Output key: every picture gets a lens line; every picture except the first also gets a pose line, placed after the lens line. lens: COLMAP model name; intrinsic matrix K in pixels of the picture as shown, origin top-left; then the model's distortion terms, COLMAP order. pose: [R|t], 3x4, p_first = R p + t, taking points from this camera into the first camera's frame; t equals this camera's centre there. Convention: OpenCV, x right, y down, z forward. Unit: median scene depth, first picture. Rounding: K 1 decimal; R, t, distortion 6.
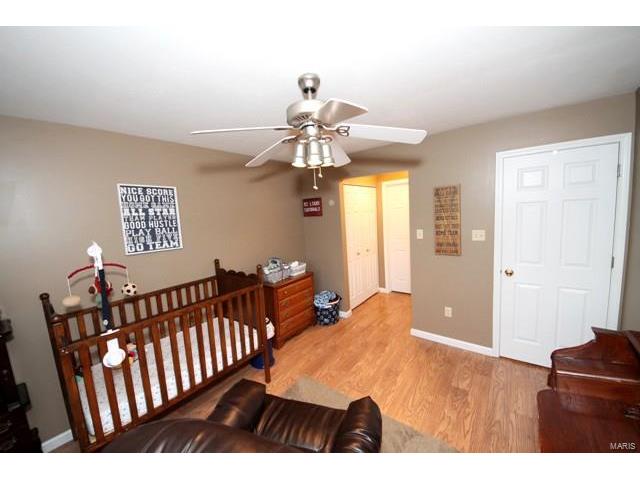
lens RADIAL K [[246.7, 0, 321.7], [0, 246.7, 241.2], [0, 0, 1]] dist [0.001574, -0.000076]
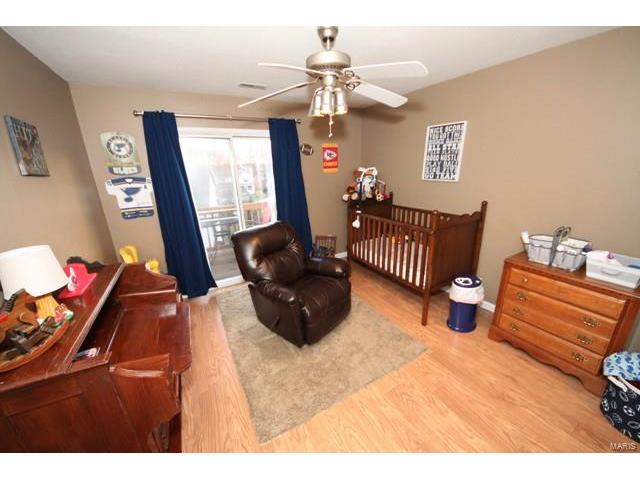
lens RADIAL K [[246.7, 0, 321.8], [0, 246.7, 241.9], [0, 0, 1]] dist [0.001574, -0.000076]
pose [[-0.398242, 0.358280, -0.844416, 0.748225], [-0.034121, 0.914142, 0.403956, -0.162285], [0.916645, 0.189685, -0.351825, 0.960593]]
